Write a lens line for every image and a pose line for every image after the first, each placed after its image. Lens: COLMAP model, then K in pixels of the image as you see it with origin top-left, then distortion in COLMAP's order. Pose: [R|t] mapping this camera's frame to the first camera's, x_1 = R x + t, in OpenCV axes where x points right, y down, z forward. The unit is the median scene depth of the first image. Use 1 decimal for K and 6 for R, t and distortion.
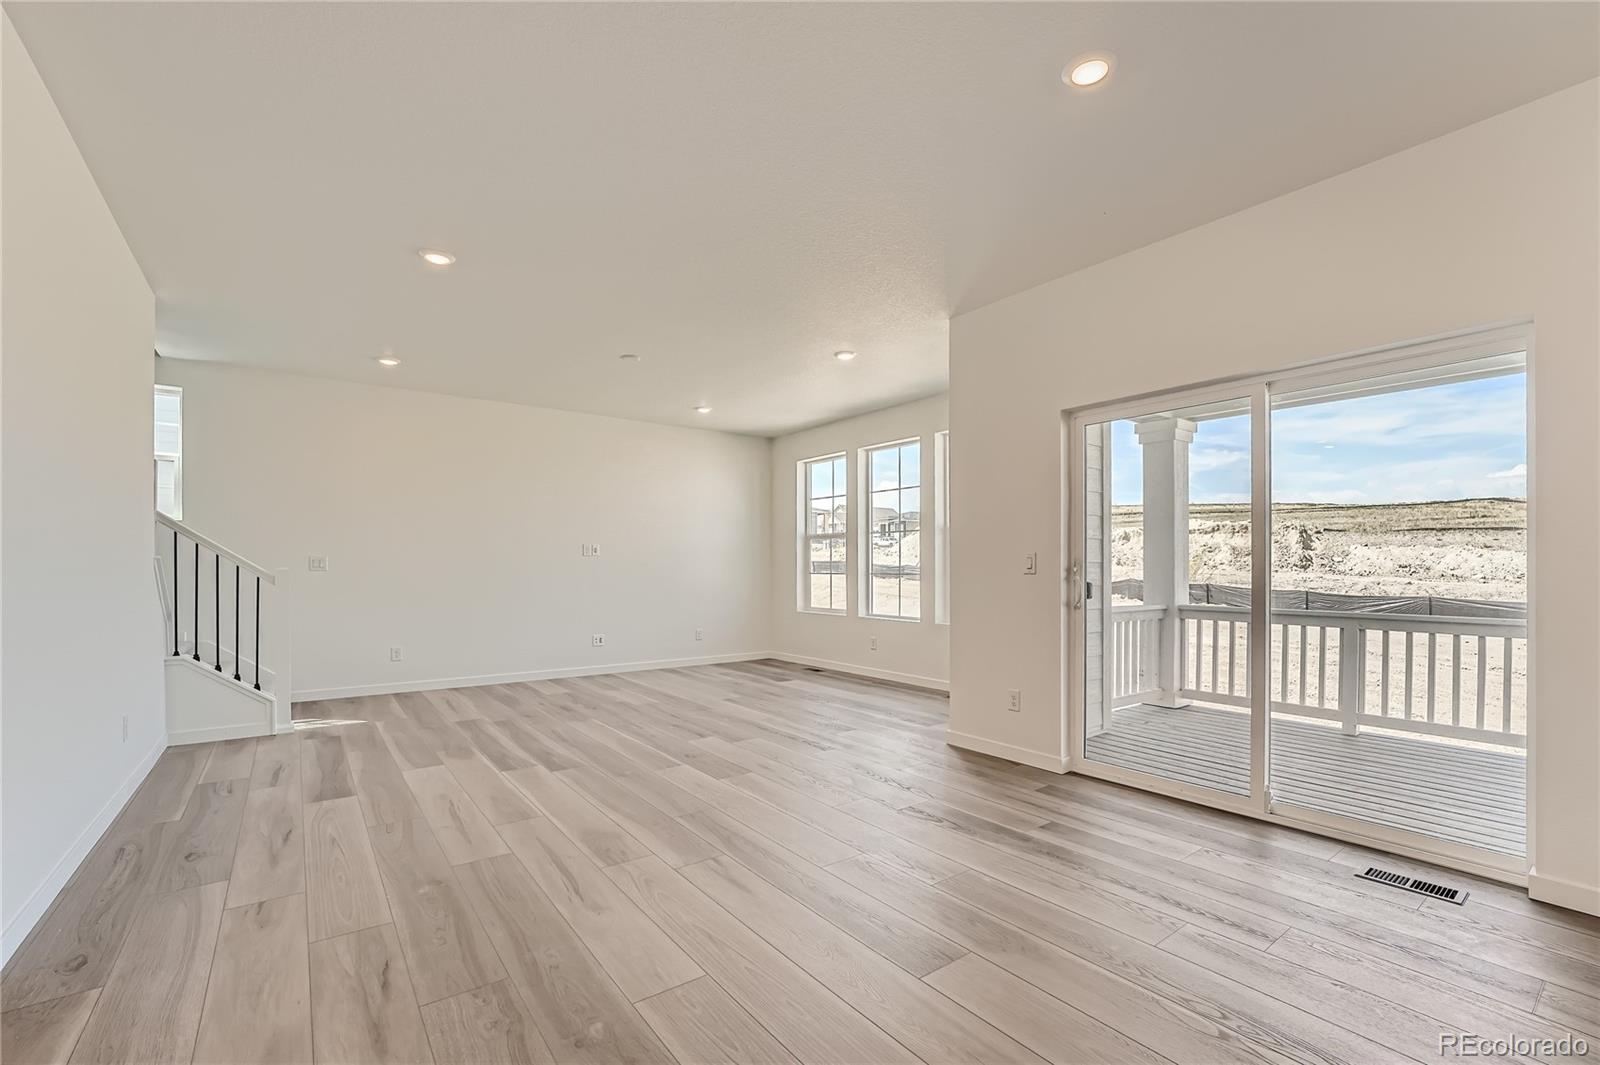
lens RADIAL K [[662.5, 0, 796.1], [0, 662.5, 571.7], [0, 0, 1]] dist [-0.000614, 0.000055]
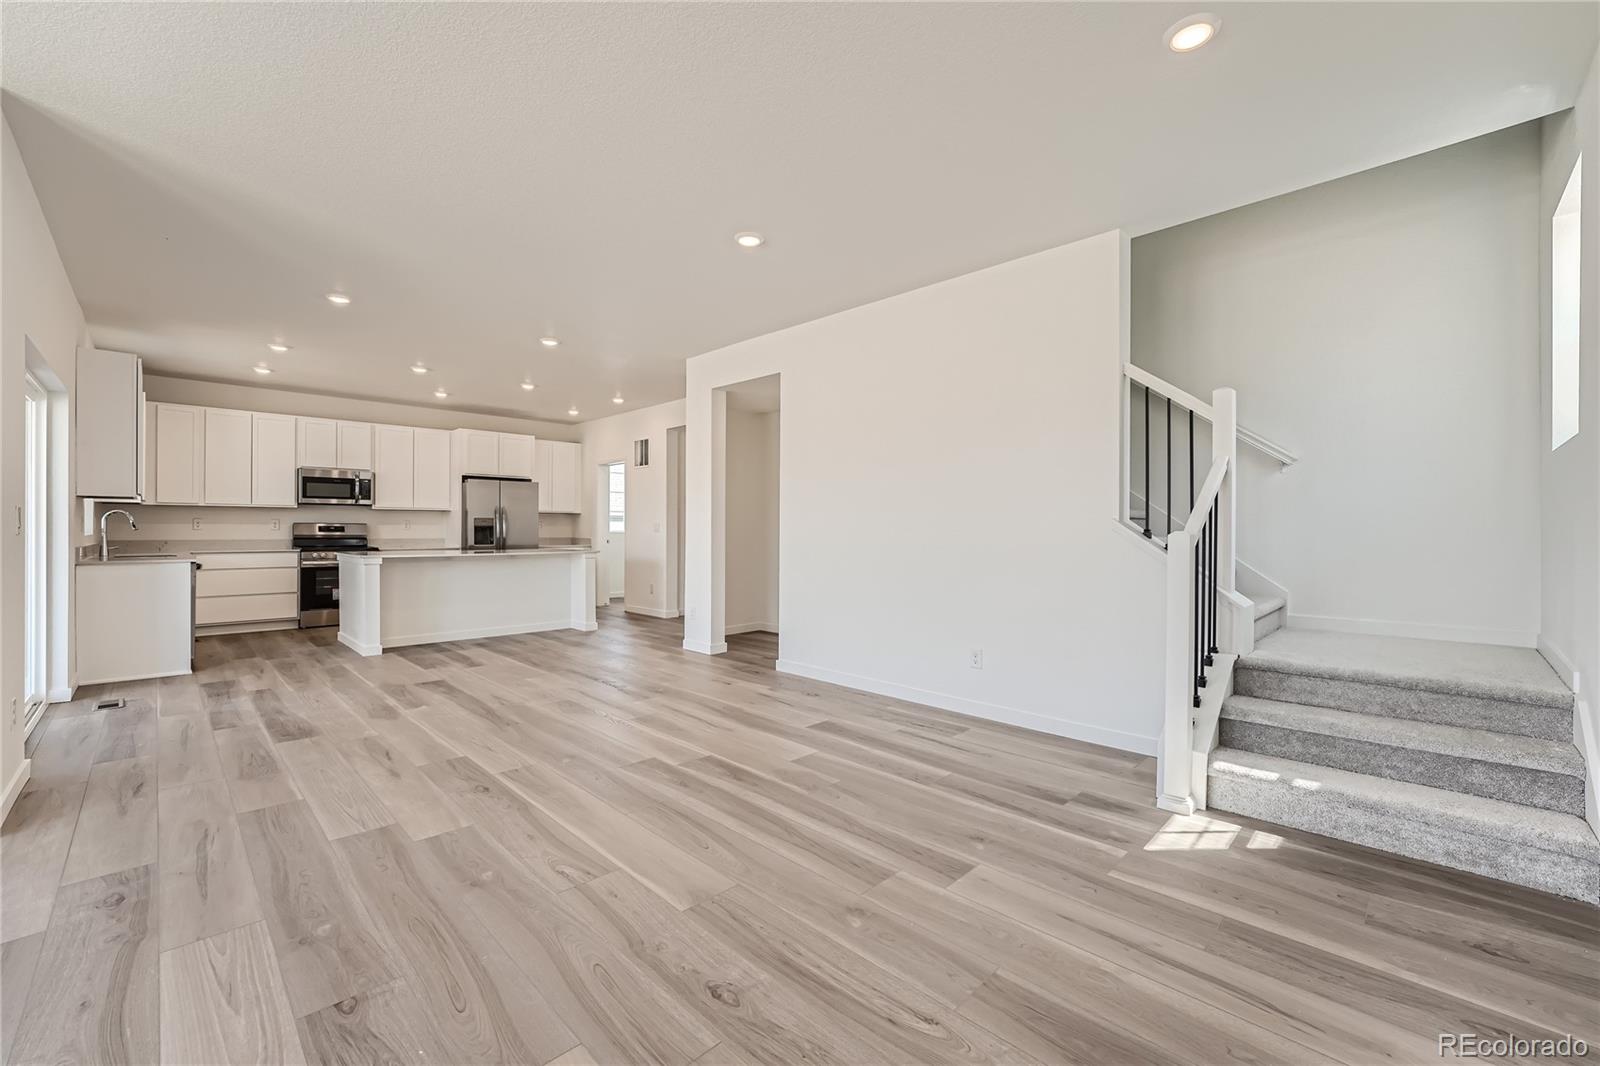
lens RADIAL K [[645.2, 0, 800.0], [0, 645.2, 533.0], [0, 0, 1]] dist [-0.002183, 0.000000]
pose [[-0.989470, 0.002408, -0.144717, -0.423063], [0.001208, 0.999964, 0.008377, -0.011984], [0.144732, 0.008114, -0.989438, 1.824659]]
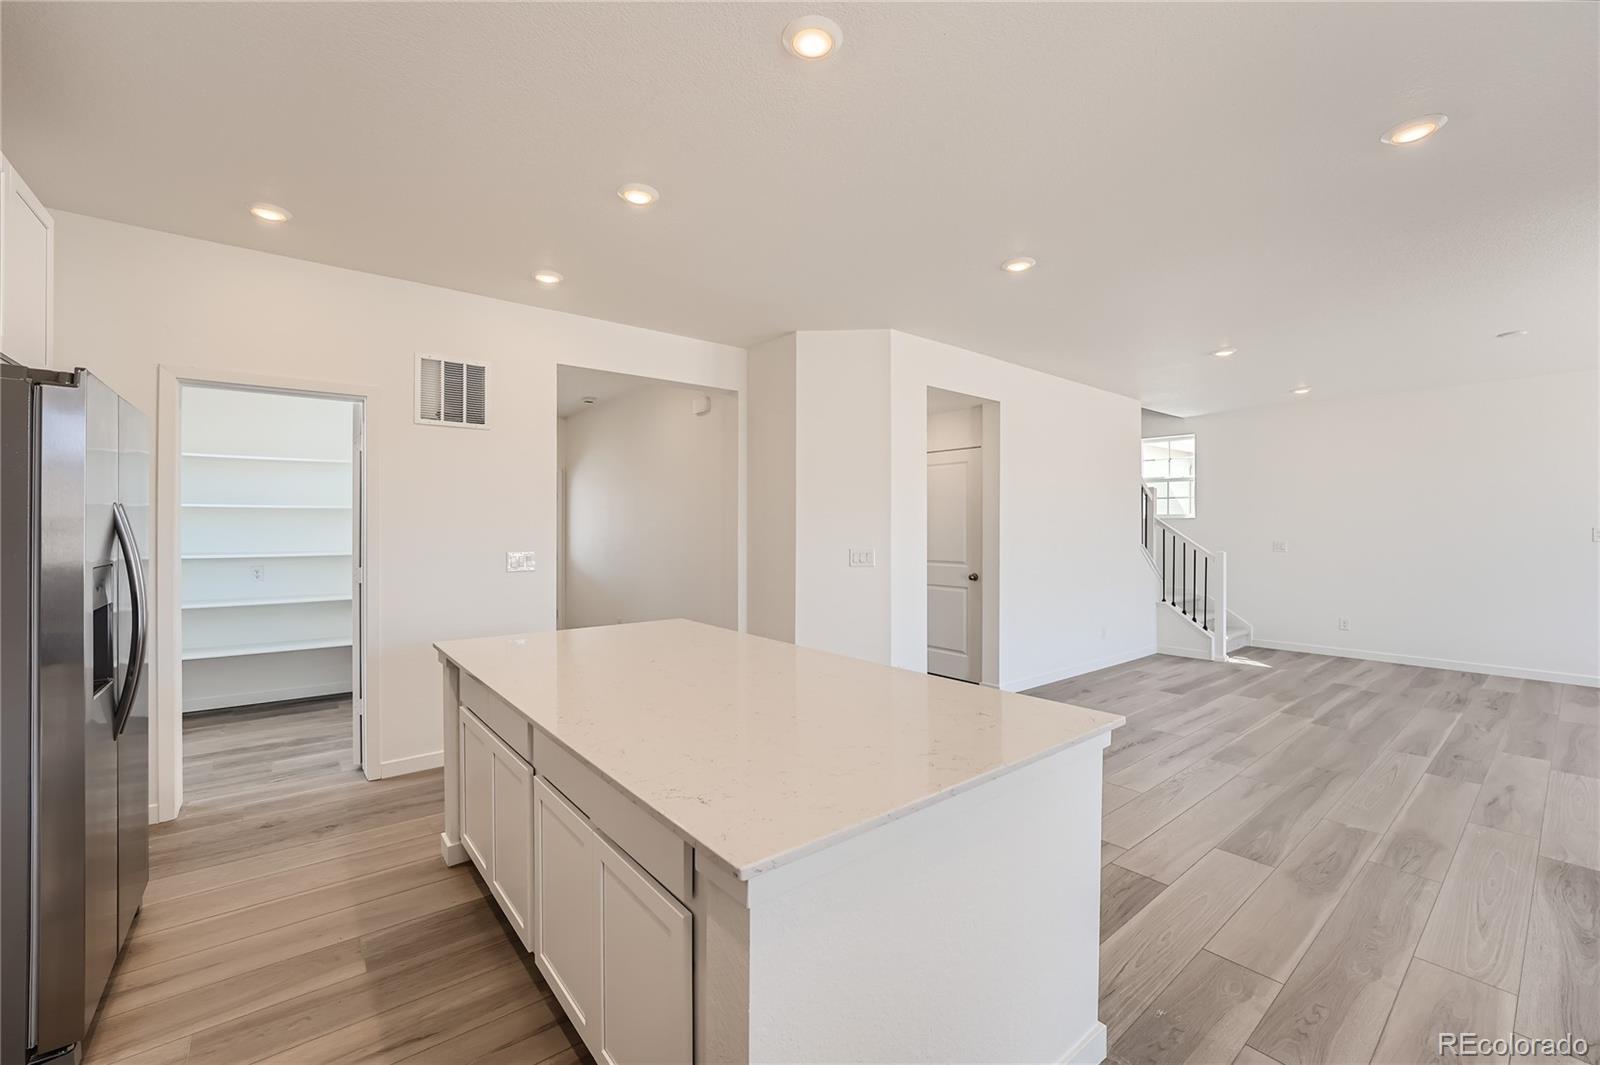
lens RADIAL K [[645.2, 0, 800.0], [0, 645.2, 532.5], [0, 0, 1]] dist [-0.002183, 0.000000]
pose [[0.046520, -0.002120, -0.998915, 0.784360], [0.003626, 0.999992, -0.001954, -0.061756], [0.998911, -0.003532, 0.046527, -0.029490]]
